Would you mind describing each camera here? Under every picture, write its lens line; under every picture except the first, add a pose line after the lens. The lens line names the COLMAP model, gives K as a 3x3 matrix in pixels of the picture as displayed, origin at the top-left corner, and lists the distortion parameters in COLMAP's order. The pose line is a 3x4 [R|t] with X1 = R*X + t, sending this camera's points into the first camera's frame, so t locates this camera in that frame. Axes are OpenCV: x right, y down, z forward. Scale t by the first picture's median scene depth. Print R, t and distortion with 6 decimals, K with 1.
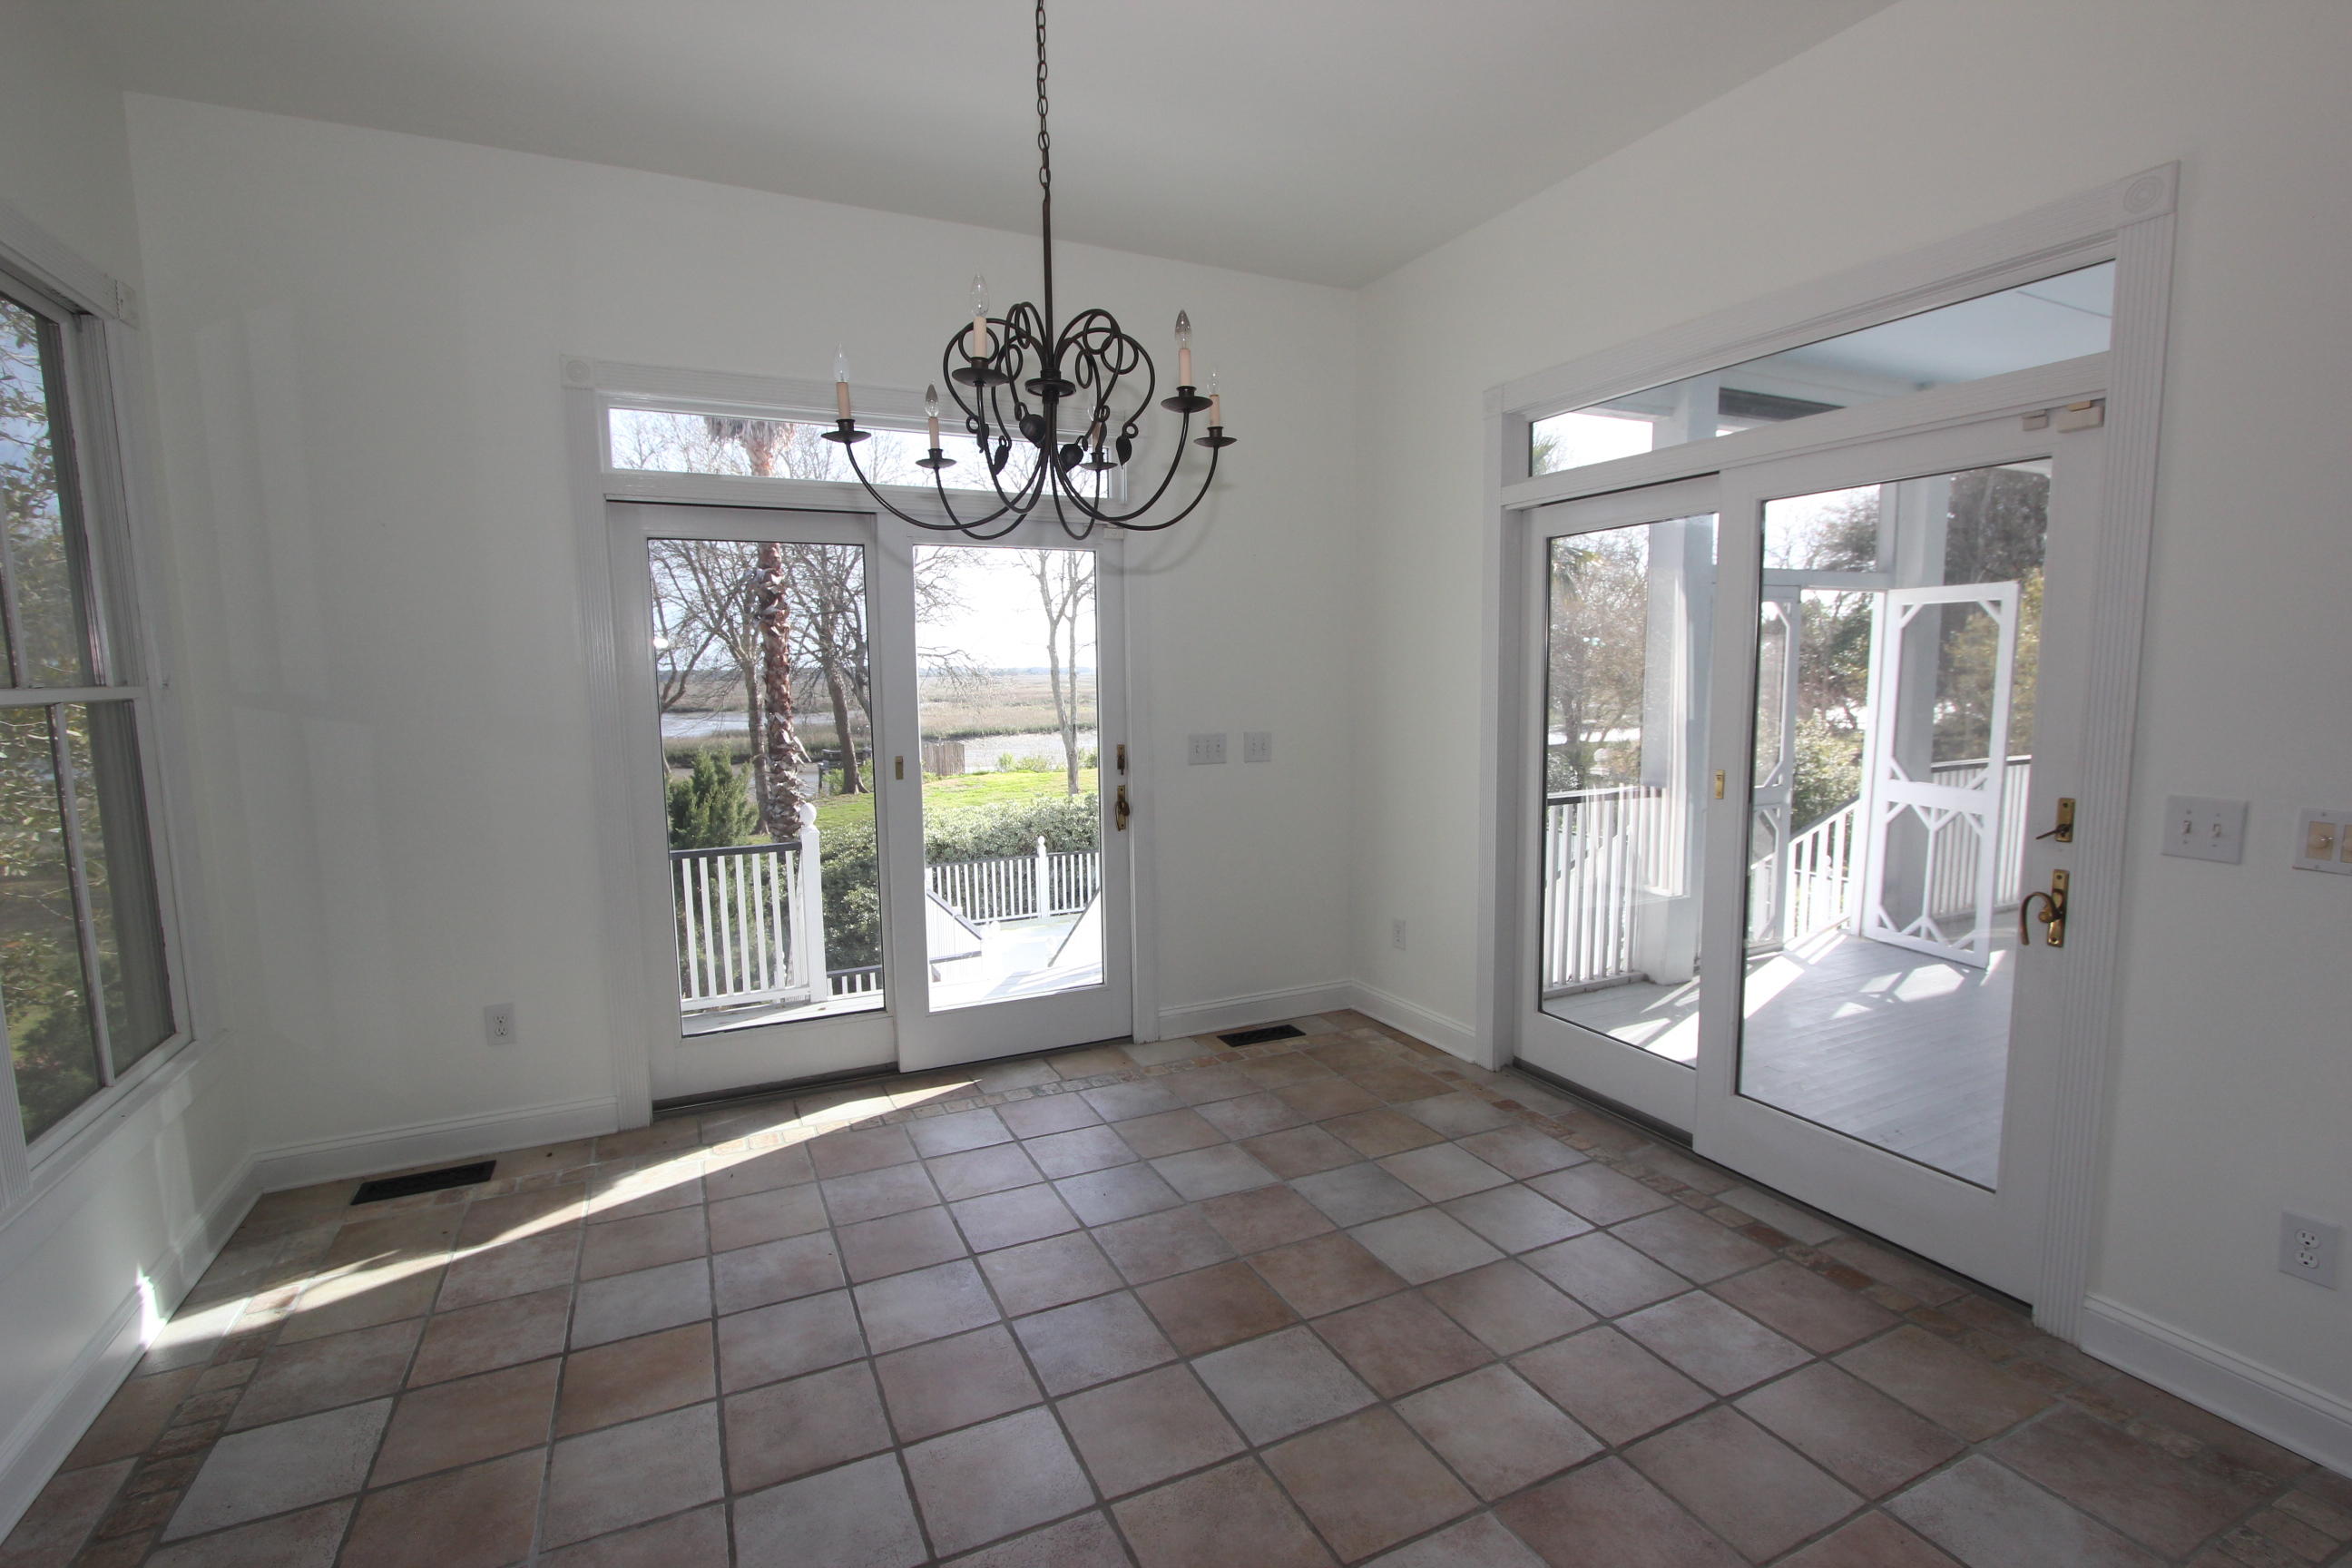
lens RADIAL K [[1085.3, 0, 1173.4], [0, 1085.3, 783.9], [0, 0, 1]] dist [-0.019305, 0.004568]
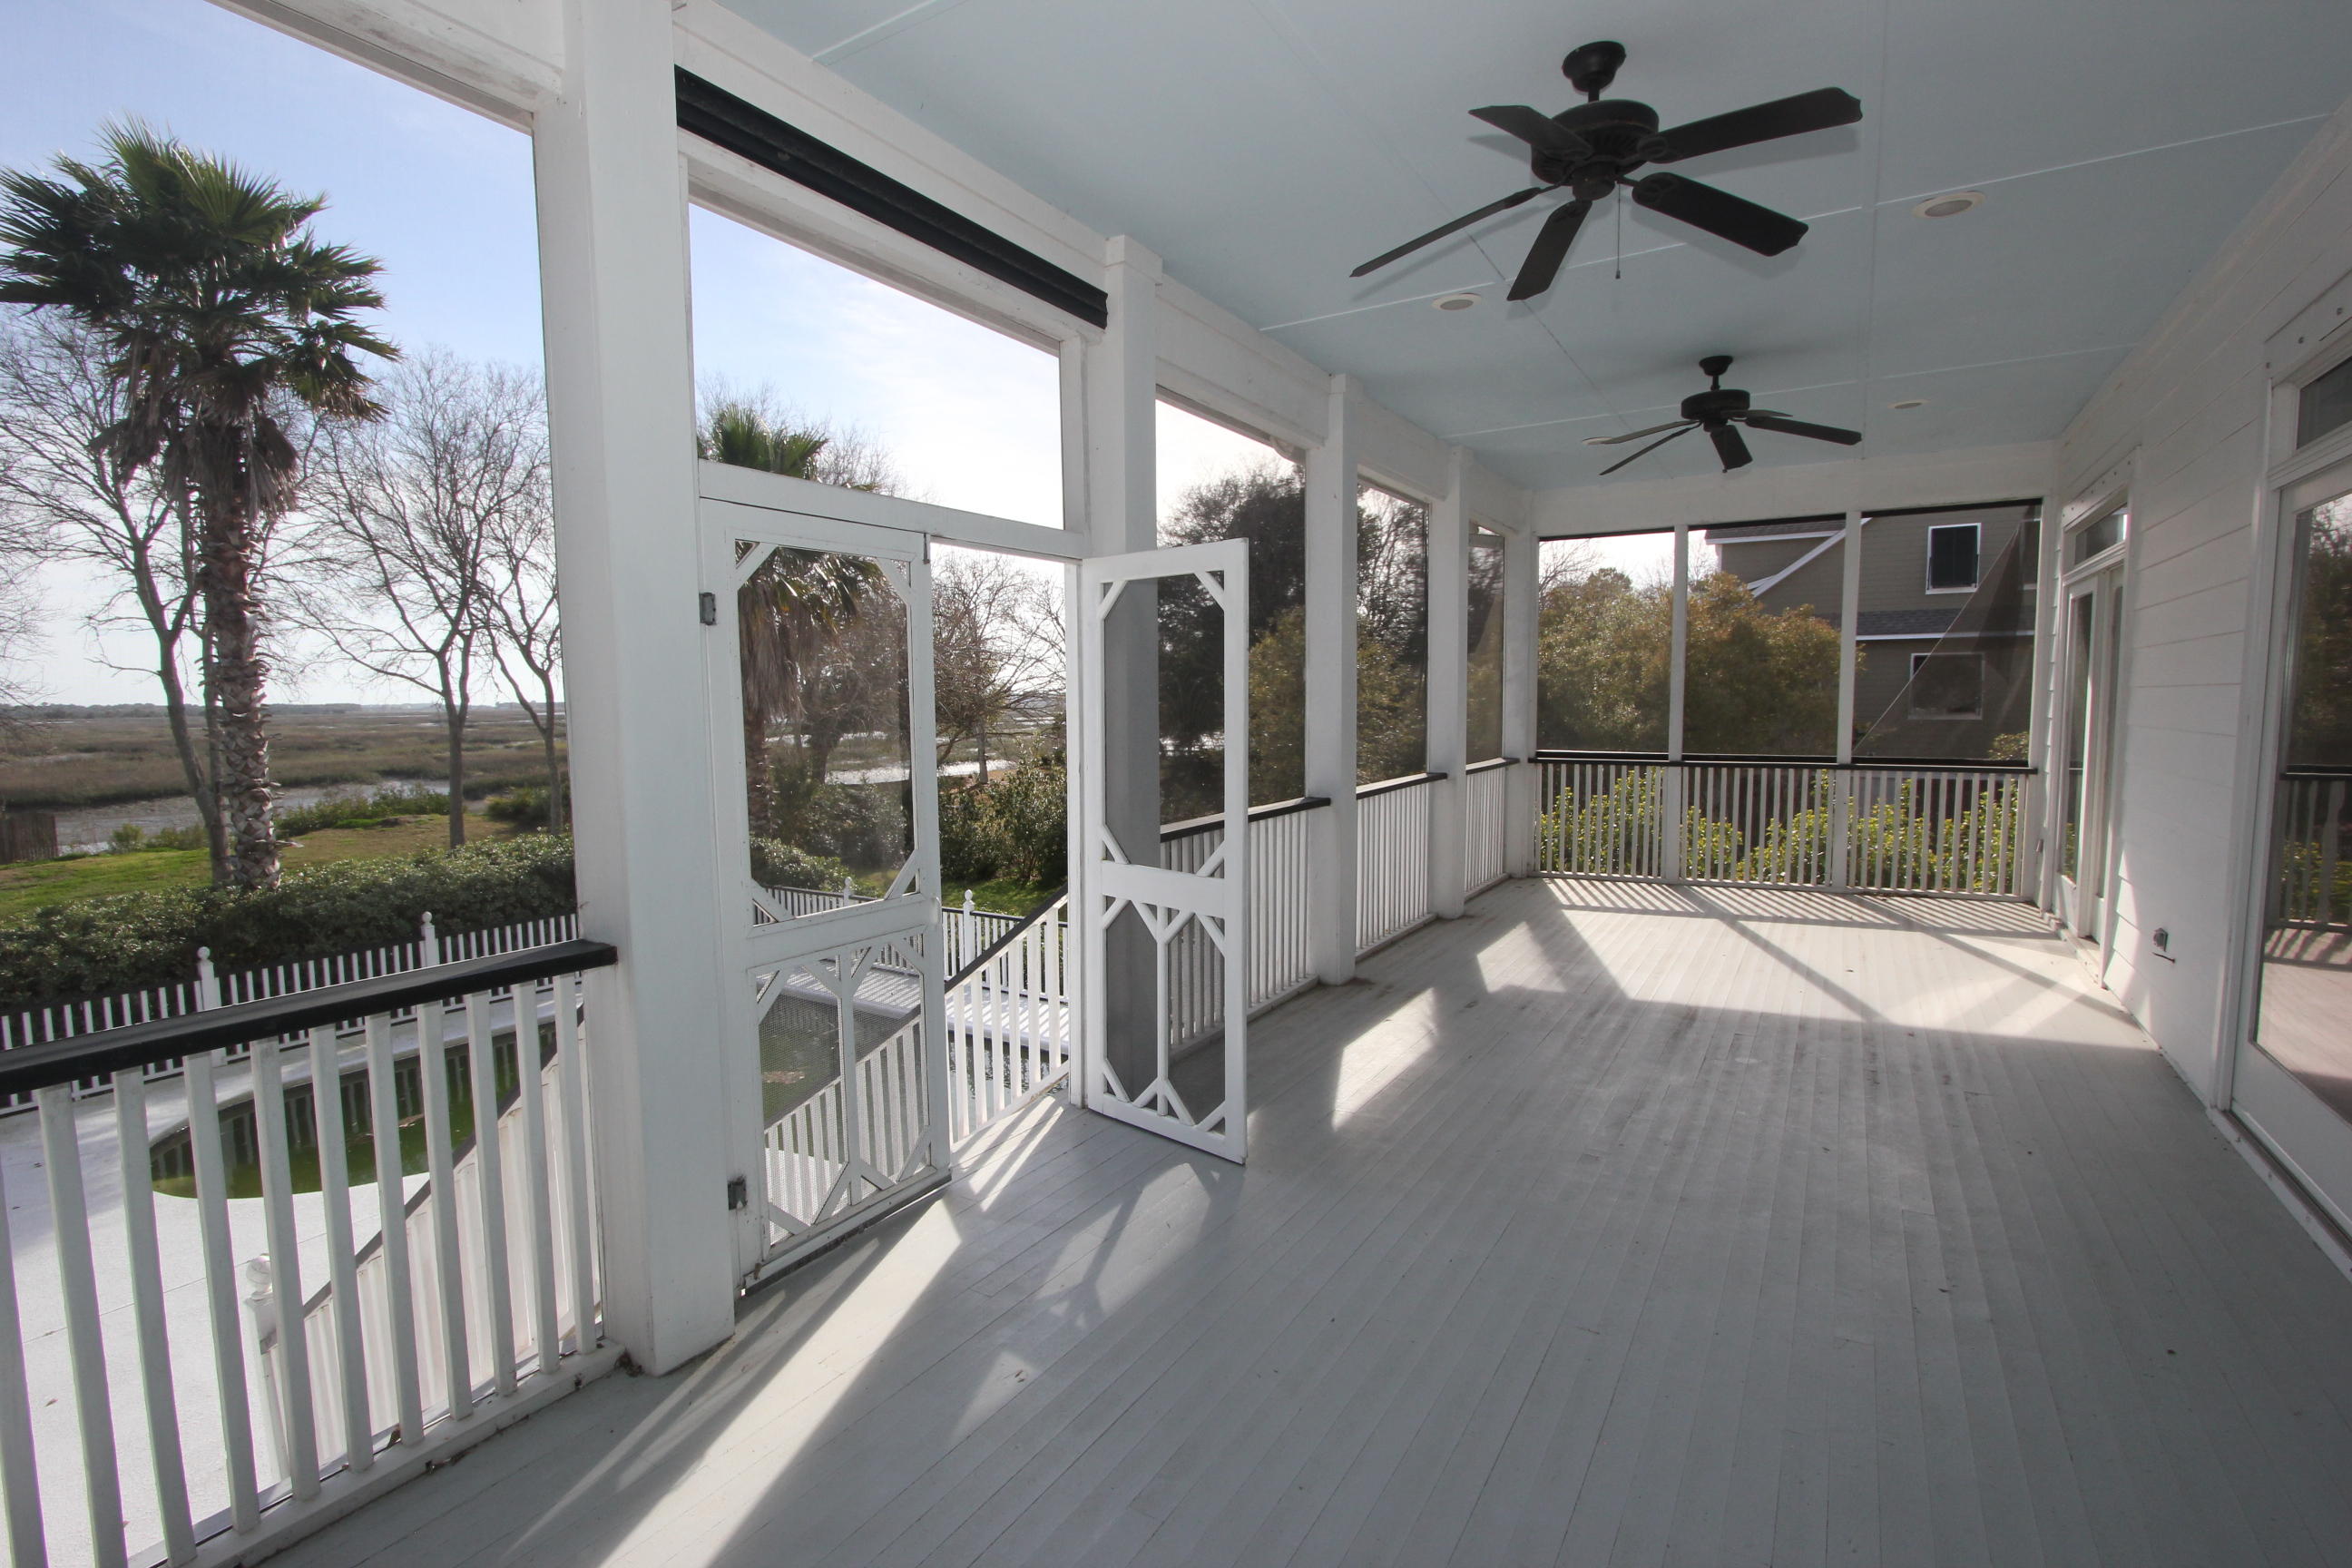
lens RADIAL K [[1085.3, 0, 1176.8], [0, 1085.3, 793.2], [0, 0, 1]] dist [-0.019305, 0.004568]
pose [[0.841083, -0.045262, 0.539009, 0.354284], [0.058175, 0.998282, -0.006949, -0.035826], [-0.537768, 0.037202, 0.842271, 0.433638]]
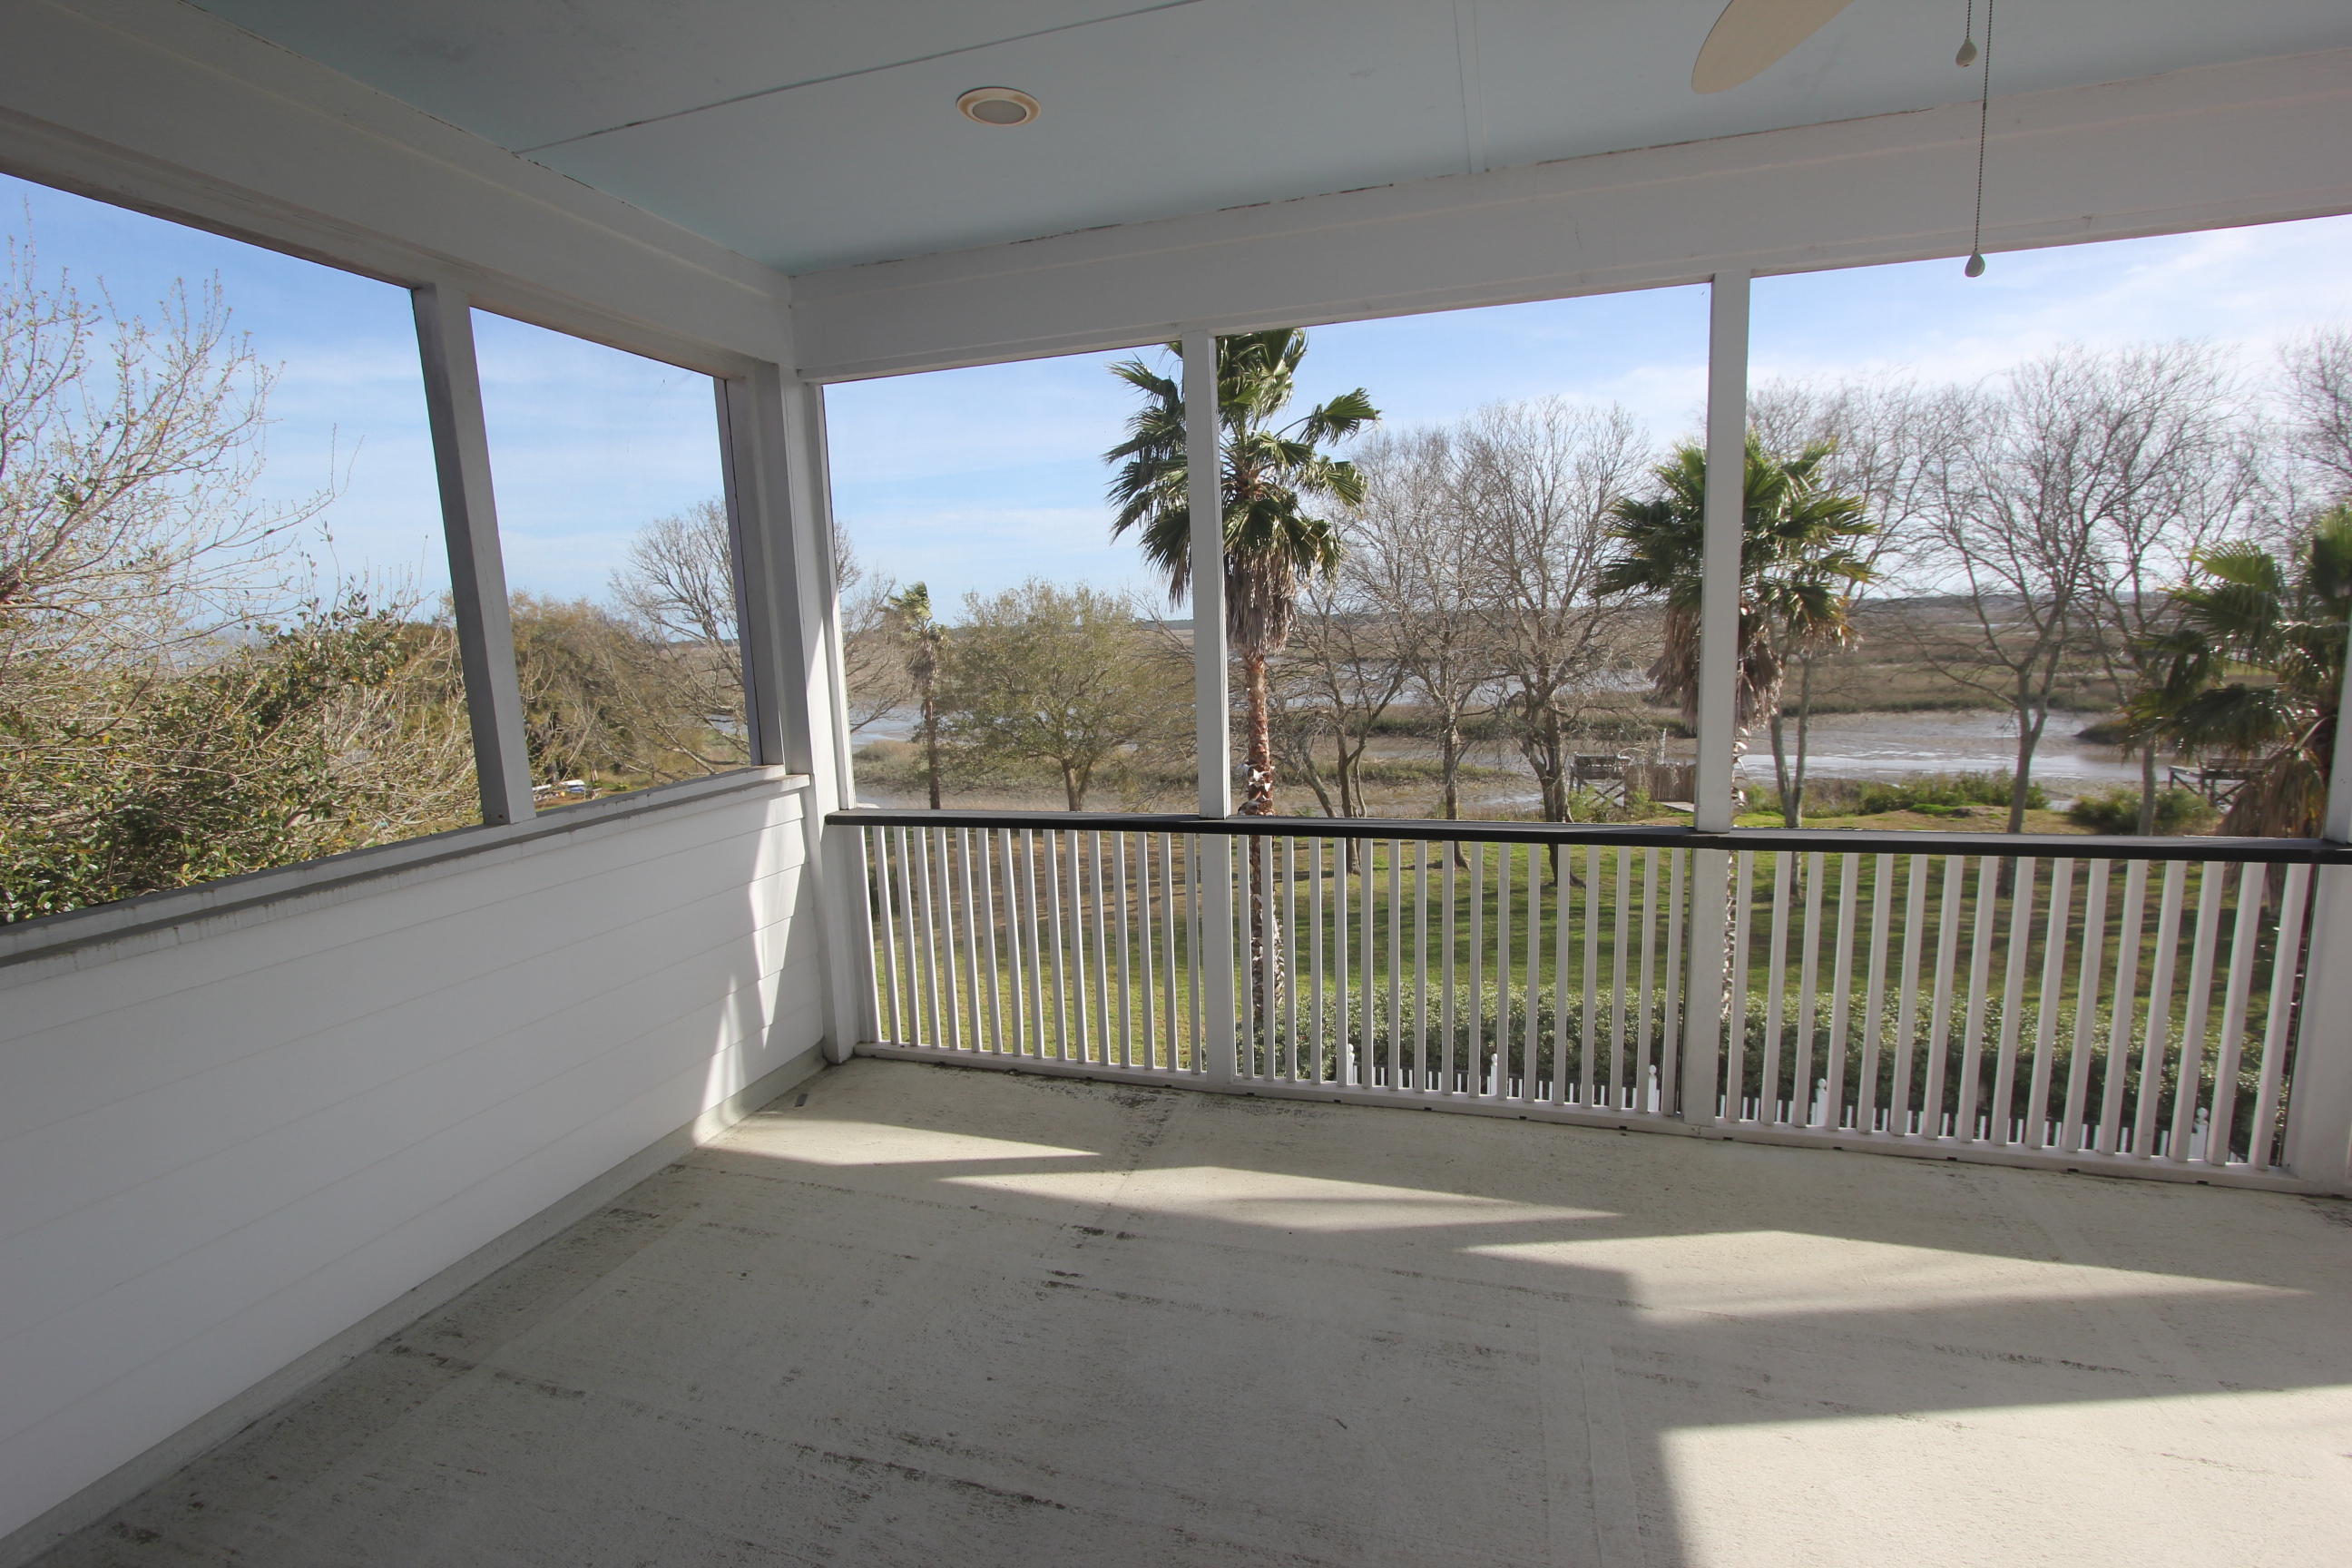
lens RADIAL K [[1085.3, 0, 1177.9], [0, 1085.3, 789.0], [0, 0, 1]] dist [-0.019305, 0.004568]
pose [[0.737652, 0.093297, -0.668705, 0.687107], [-0.049259, 0.995204, 0.084511, -0.608548], [0.673382, -0.029400, 0.738710, 0.338785]]
